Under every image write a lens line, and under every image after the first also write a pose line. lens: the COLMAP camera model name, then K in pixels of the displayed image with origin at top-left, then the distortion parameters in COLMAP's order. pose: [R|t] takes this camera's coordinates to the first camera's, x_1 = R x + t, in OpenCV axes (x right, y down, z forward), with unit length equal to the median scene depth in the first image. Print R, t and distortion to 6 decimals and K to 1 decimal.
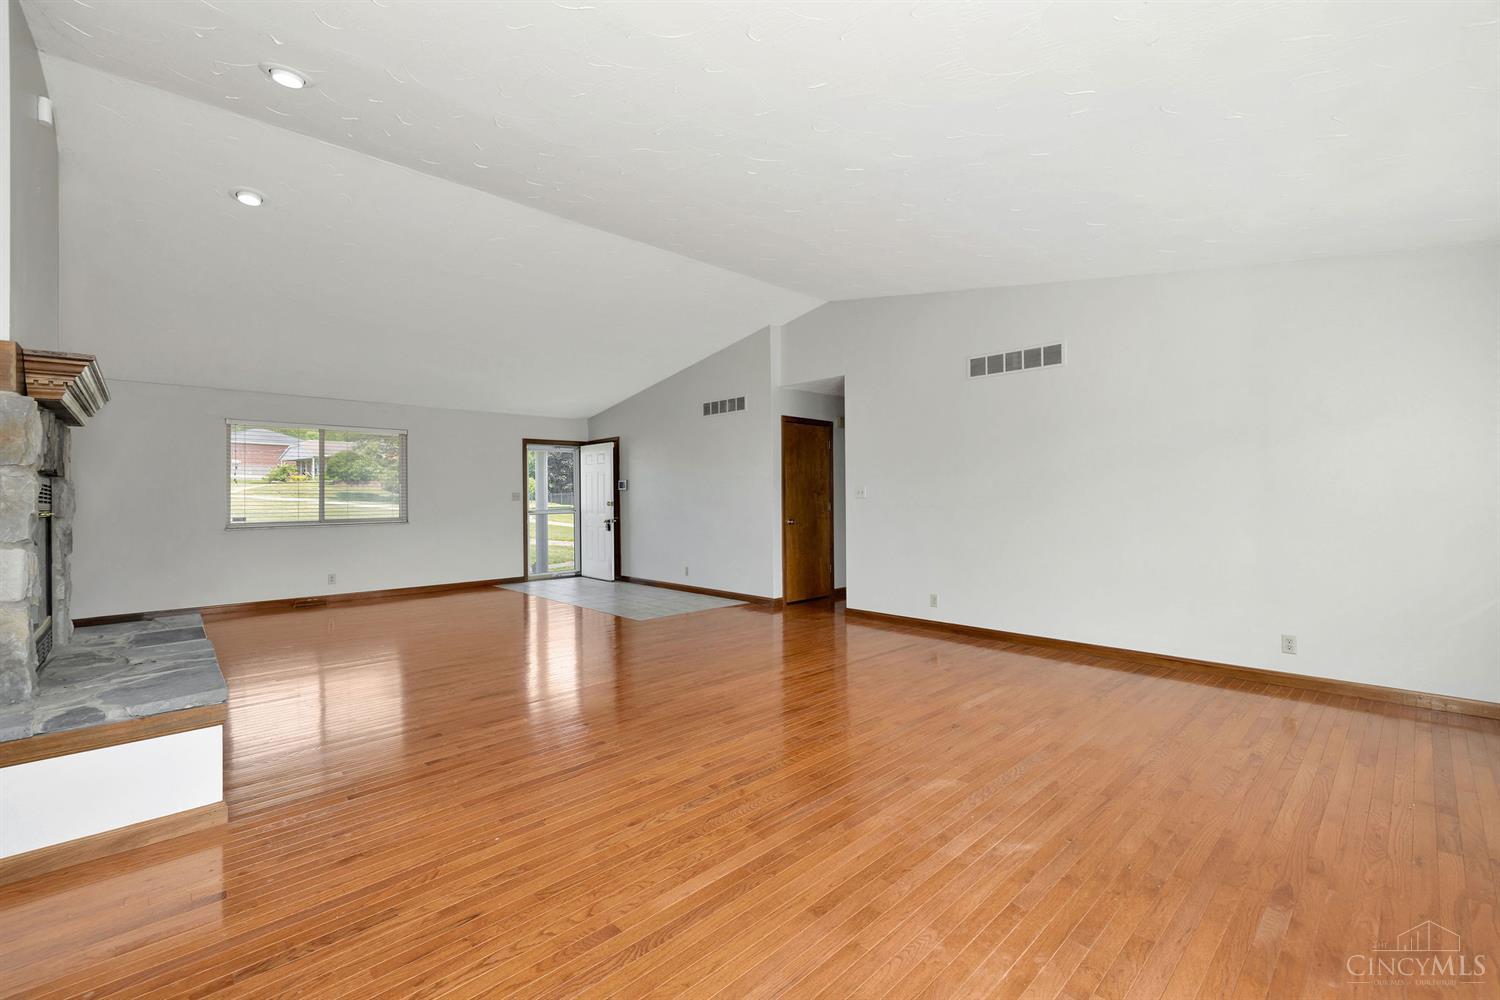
lens RADIAL K [[631.2, 0, 744.2], [0, 631.2, 489.4], [0, 0, 1]] dist [0.000603, -0.000185]
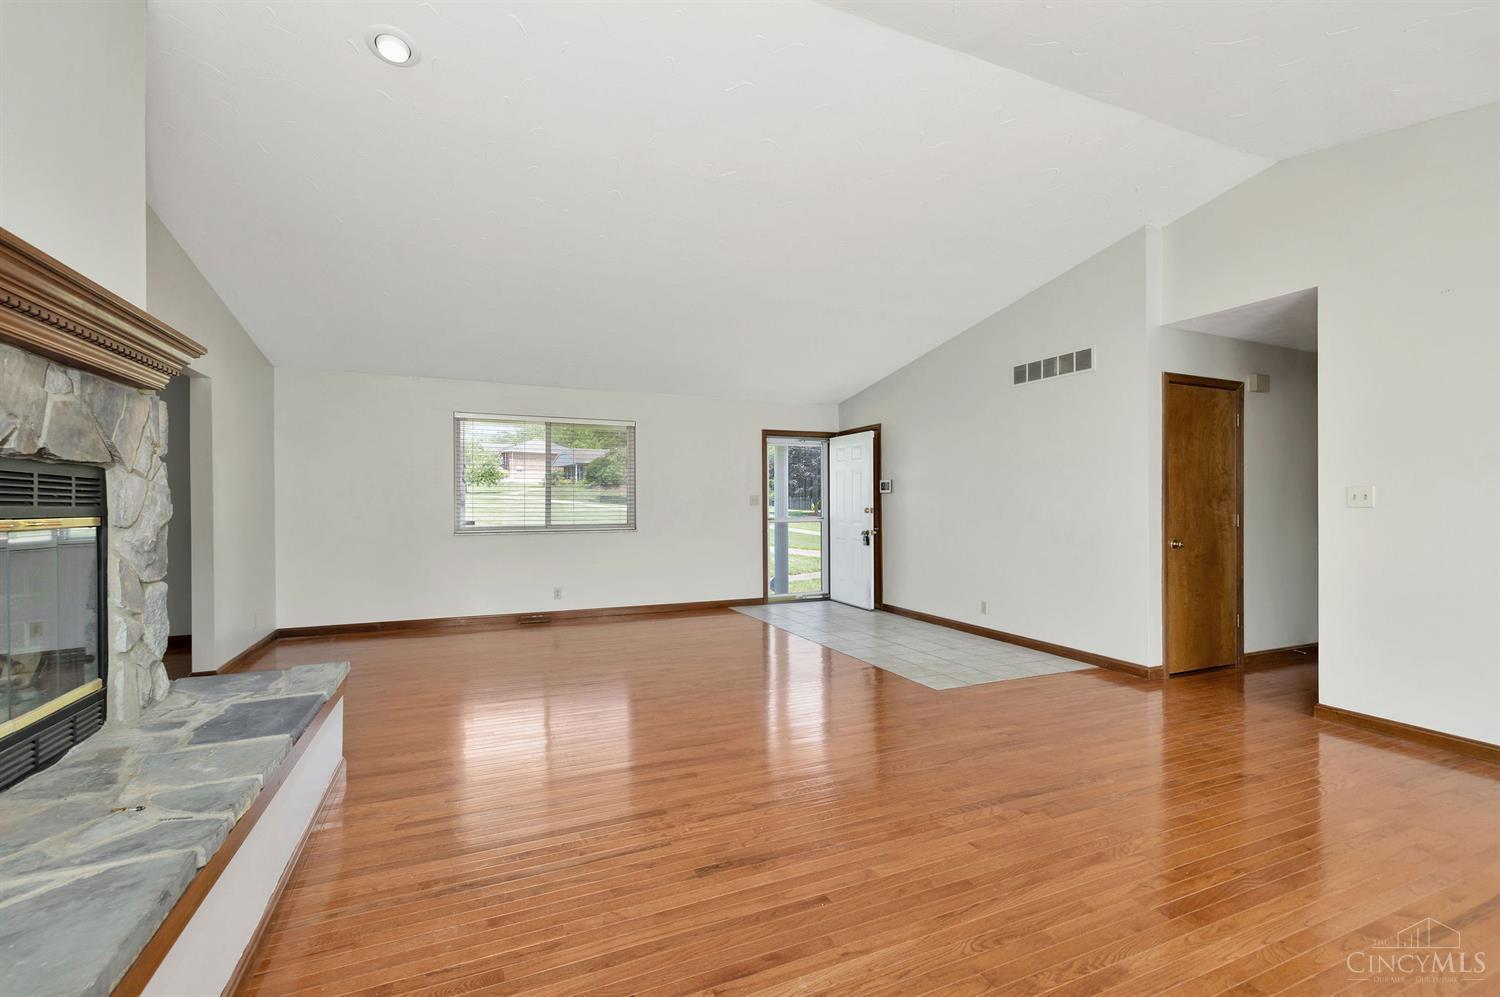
lens RADIAL K [[645.9, 0, 750.0], [0, 645.9, 498.5], [0, 0, 1]] dist [0.002050, -0.000026]
pose [[0.942326, 0.005991, -0.334643, -0.102338], [-0.003580, 0.999963, 0.007820, 0.003078], [0.334678, -0.006171, 0.942312, 0.246206]]
